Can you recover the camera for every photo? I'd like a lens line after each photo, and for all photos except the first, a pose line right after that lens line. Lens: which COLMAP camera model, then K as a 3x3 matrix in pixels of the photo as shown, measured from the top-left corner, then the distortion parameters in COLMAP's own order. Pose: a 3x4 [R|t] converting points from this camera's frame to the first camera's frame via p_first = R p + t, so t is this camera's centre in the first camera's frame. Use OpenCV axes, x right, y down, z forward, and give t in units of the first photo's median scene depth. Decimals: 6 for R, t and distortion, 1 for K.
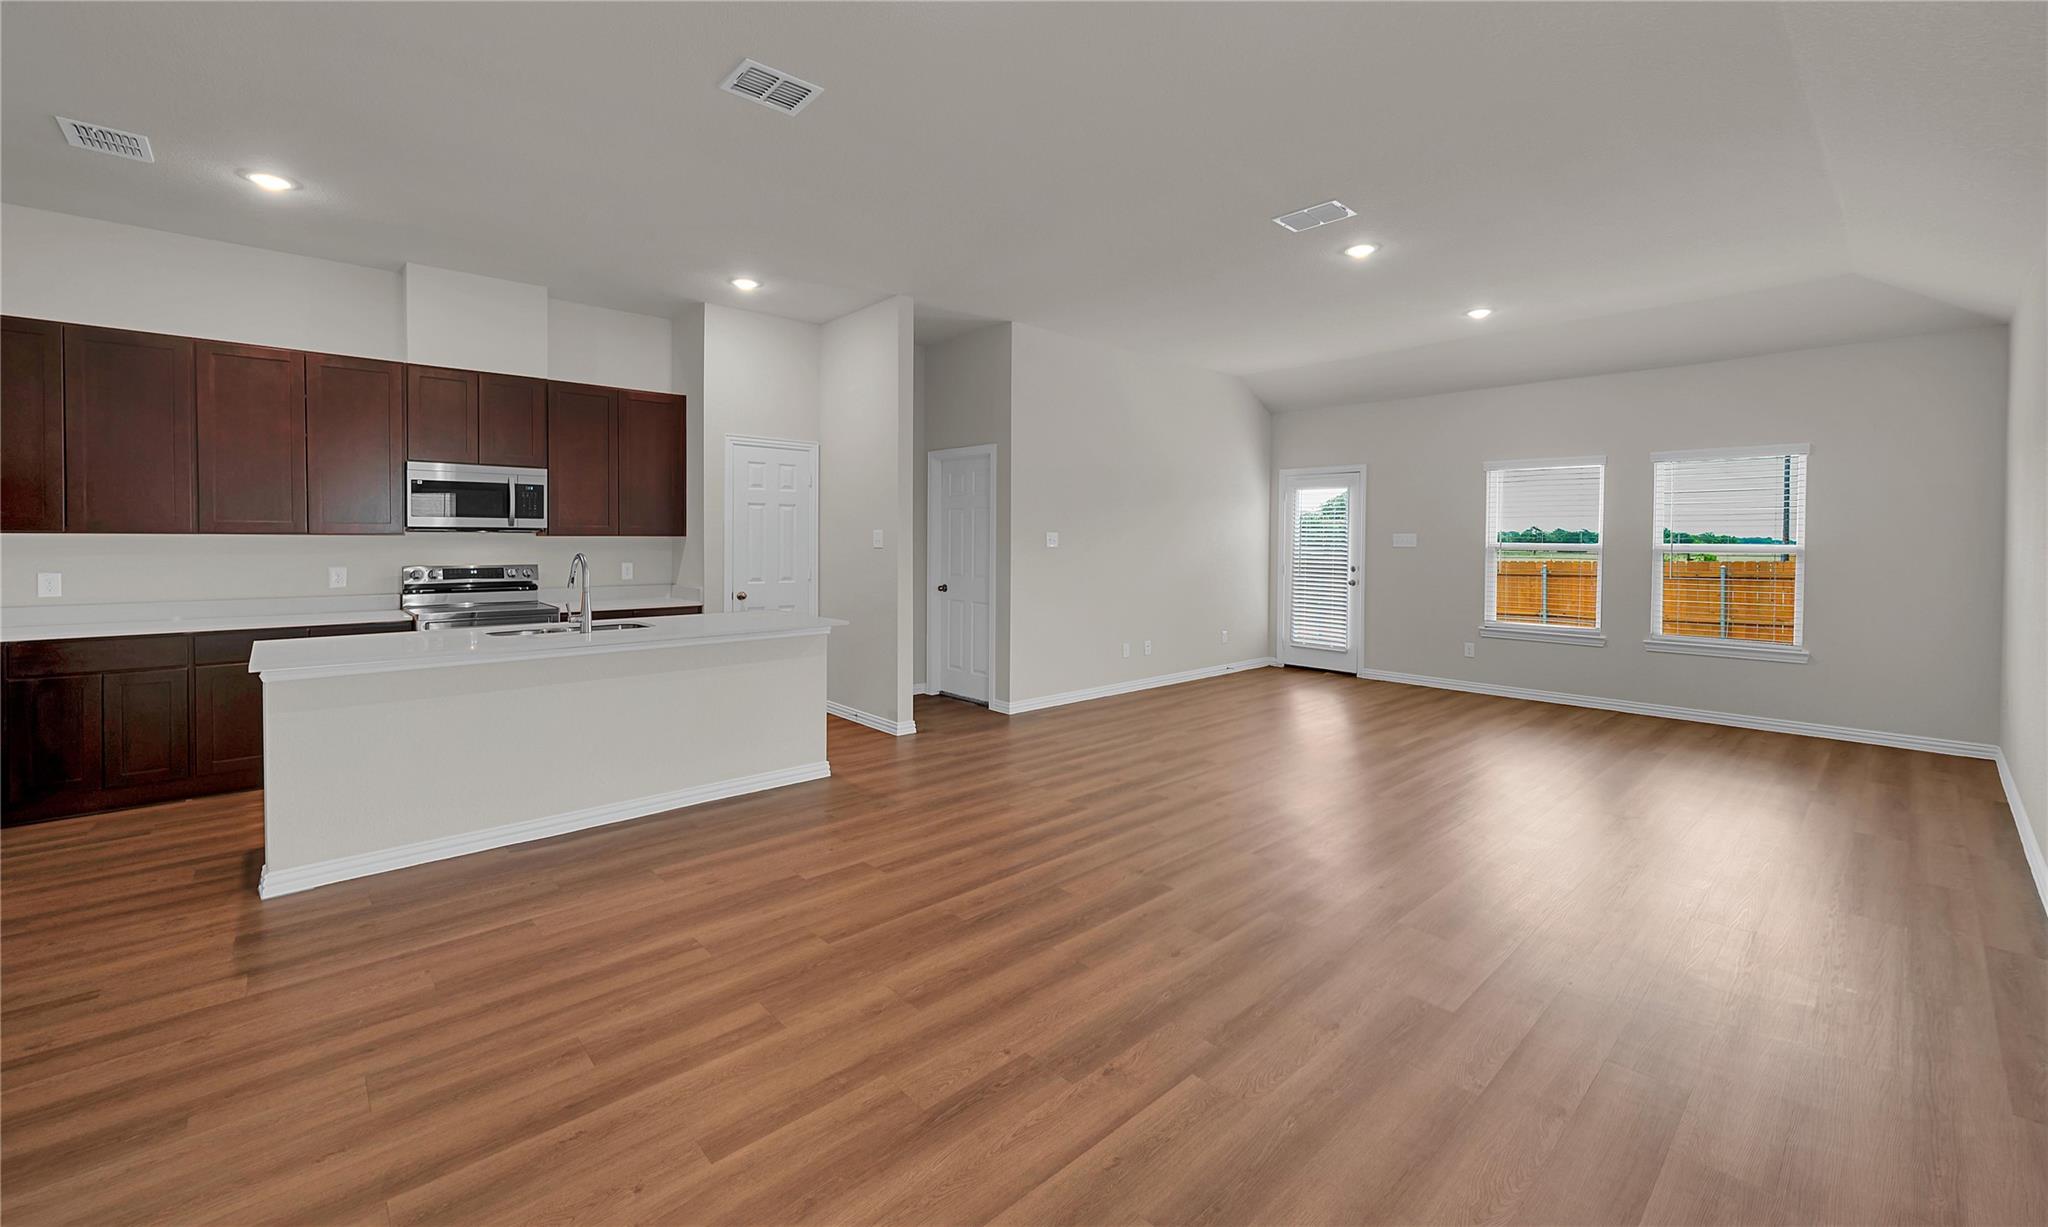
lens RADIAL K [[819.9, 0, 1019.2], [0, 819.9, 544.8], [0, 0, 1]] dist [-0.001539, -0.000146]
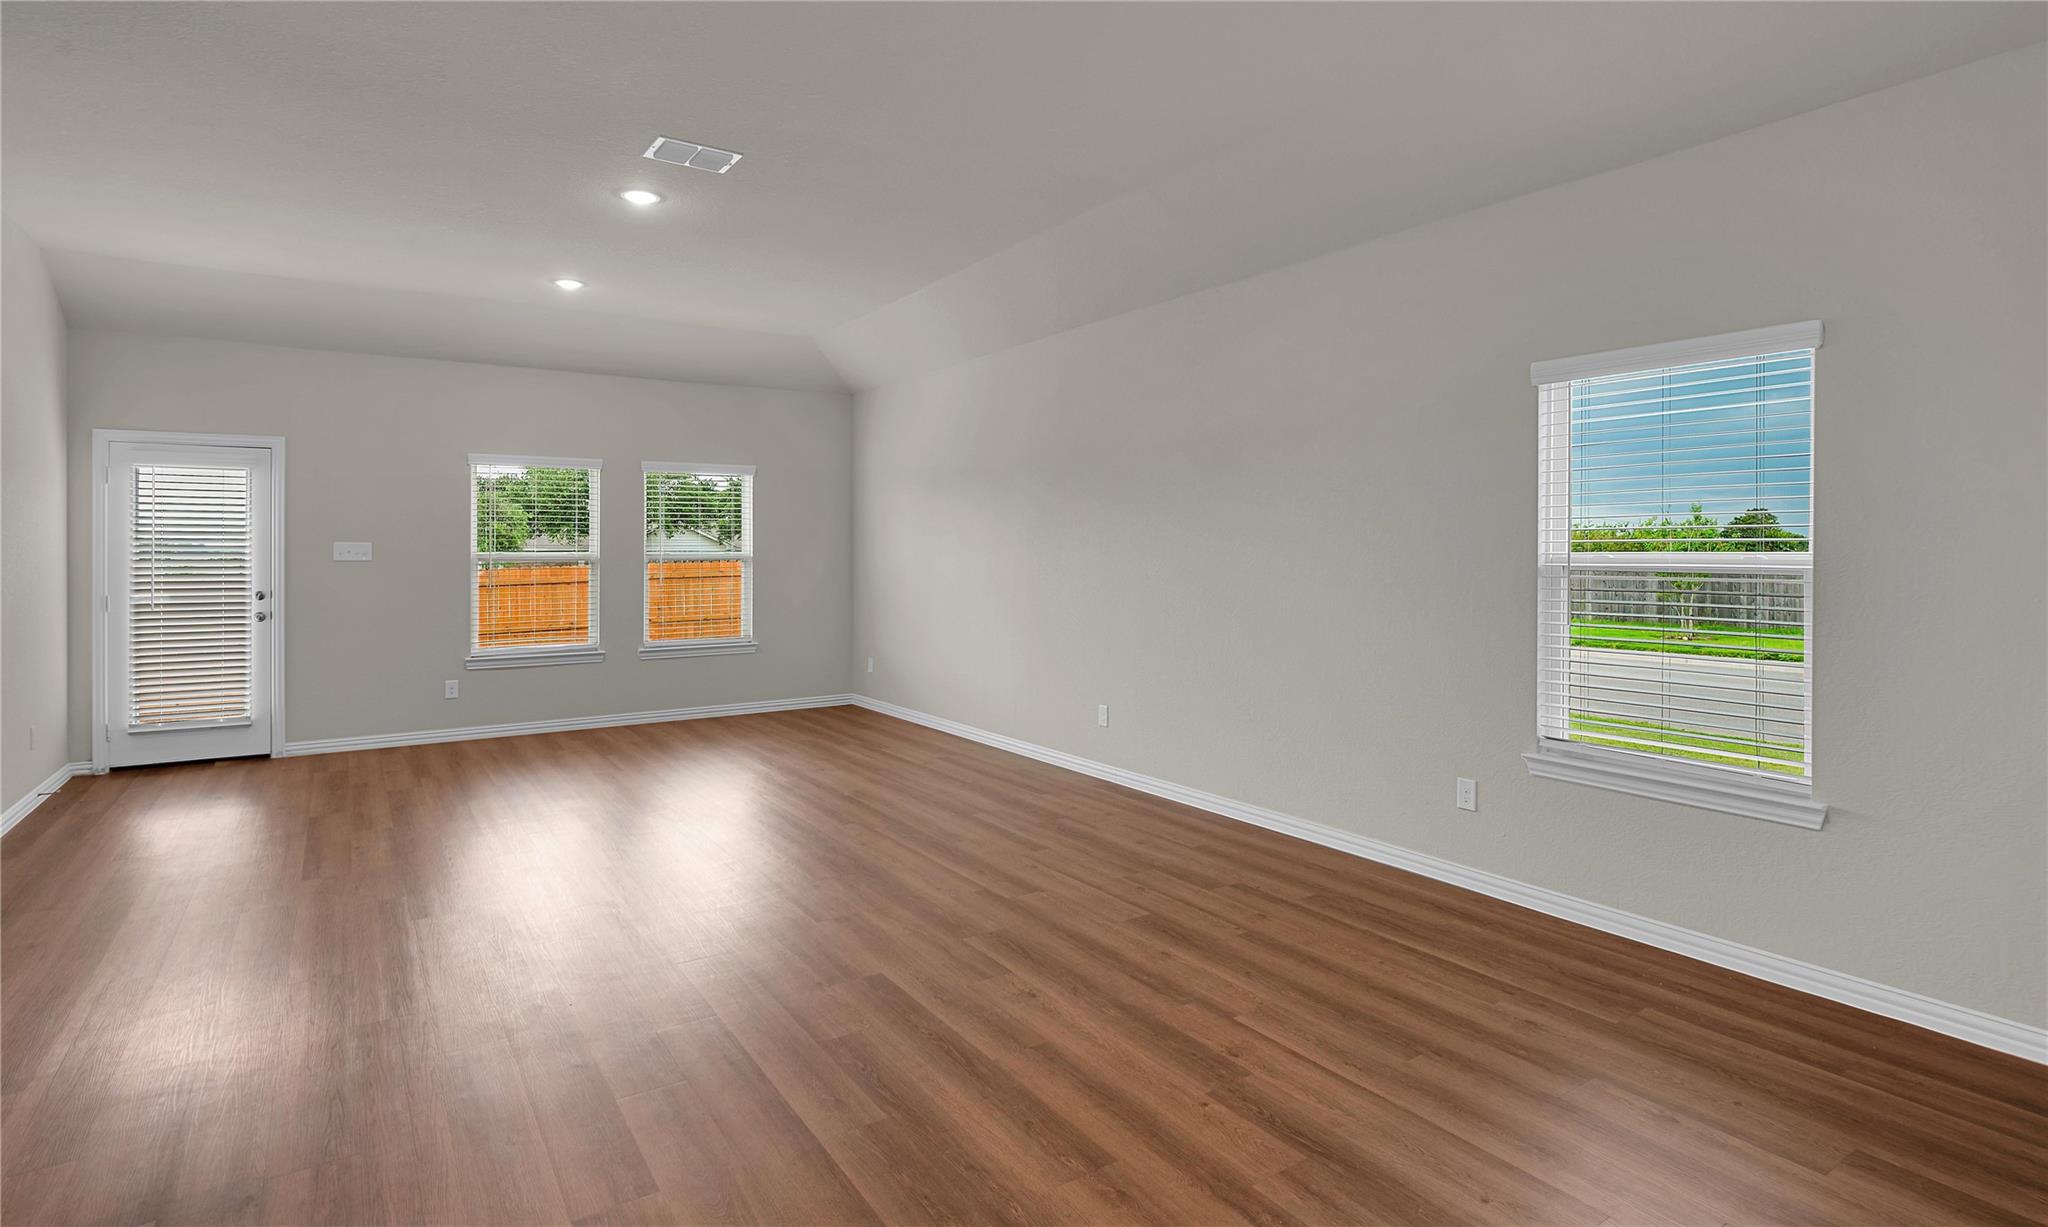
lens RADIAL K [[1030.9, 0, 1027.6], [0, 1030.9, 551.4], [0, 0, 1]] dist [0.000676, 0.000019]
pose [[0.143411, -0.008860, 0.989624, -1.210023], [0.011068, 0.999912, 0.007349, -0.018513], [-0.989601, 0.009899, 0.143496, 1.037696]]
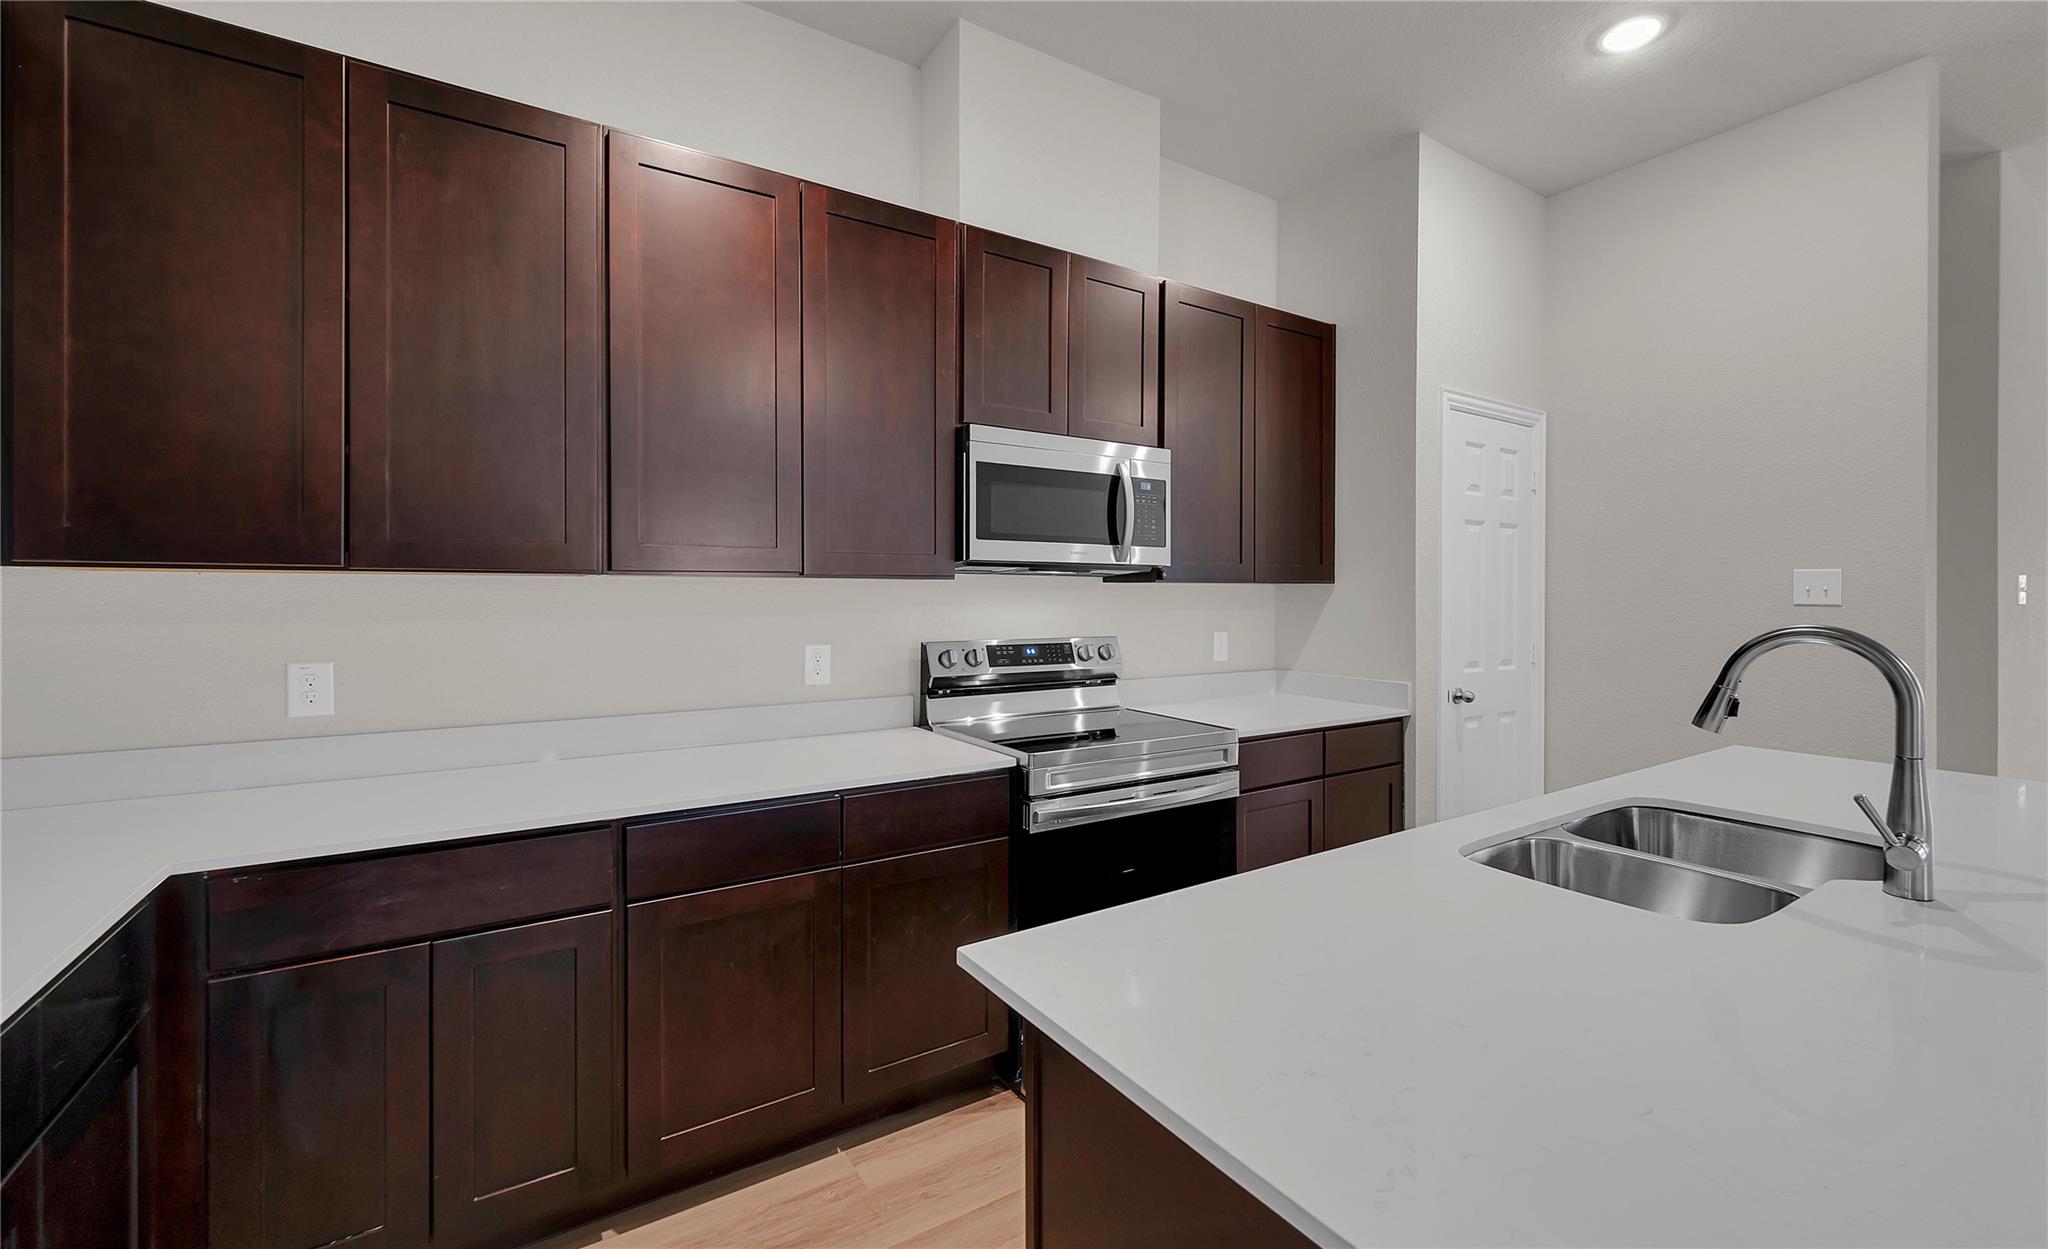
lens RADIAL K [[834.5, 0, 1066.3], [0, 834.5, 592.1], [0, 0, 1]] dist [0.000394, -0.000049]
pose [[0.989741, 0.001006, -0.142866, -0.442248], [-0.001873, 0.999981, -0.005936, -0.001155], [0.142858, 0.006143, 0.989724, 0.376517]]
